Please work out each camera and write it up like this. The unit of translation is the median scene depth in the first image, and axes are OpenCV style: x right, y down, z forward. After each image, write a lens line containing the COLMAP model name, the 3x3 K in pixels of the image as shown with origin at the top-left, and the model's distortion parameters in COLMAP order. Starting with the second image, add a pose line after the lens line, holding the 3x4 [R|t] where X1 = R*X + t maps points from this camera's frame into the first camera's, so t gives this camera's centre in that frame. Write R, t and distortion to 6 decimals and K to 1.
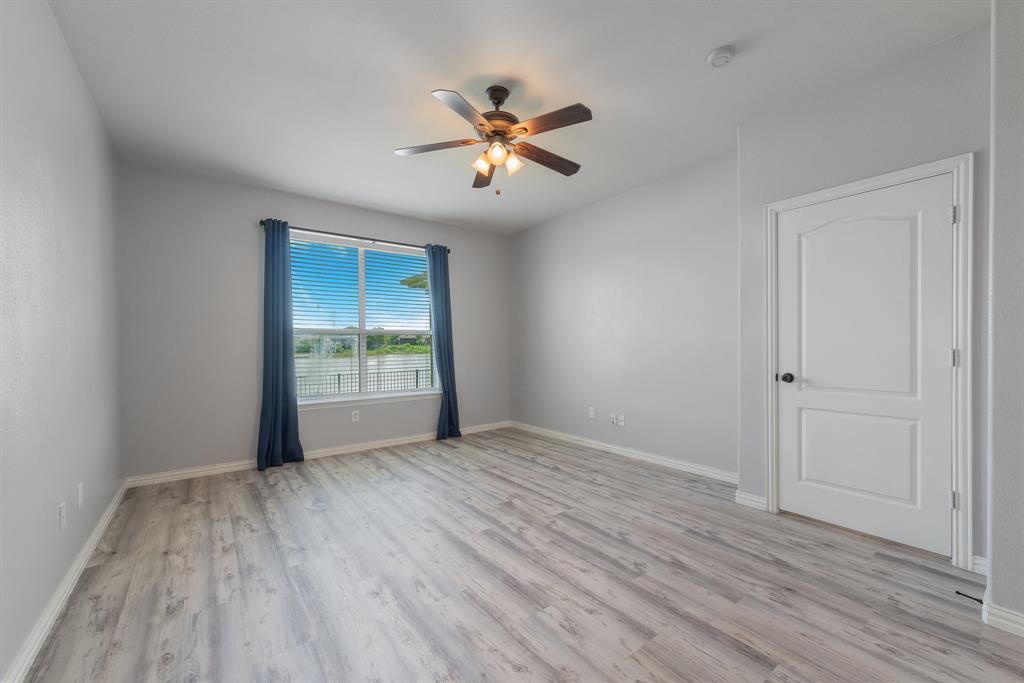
lens RADIAL K [[401.5, 0, 519.7], [0, 401.5, 338.7], [0, 0, 1]] dist [0.001460, -0.000181]
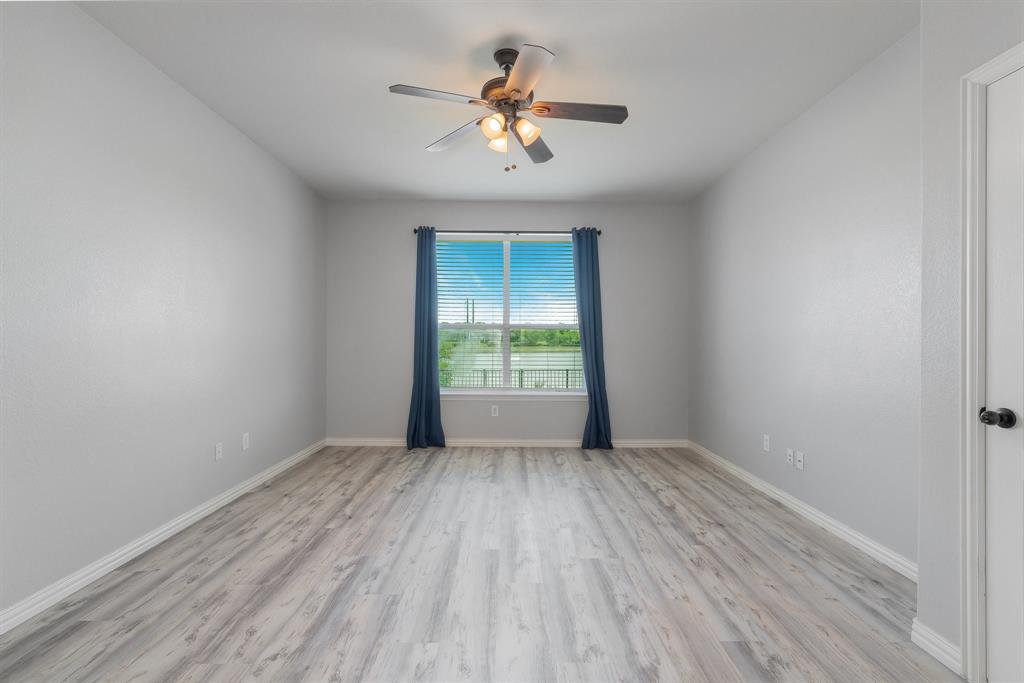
lens RADIAL K [[459.3, 0, 515.9], [0, 459.3, 328.7], [0, 0, 1]] dist [0.008770, -0.001981]
pose [[0.800749, -0.001654, -0.598997, 0.370250], [-0.003314, 0.999969, -0.007191, -0.004146], [0.598990, 0.007743, 0.800719, 0.135433]]
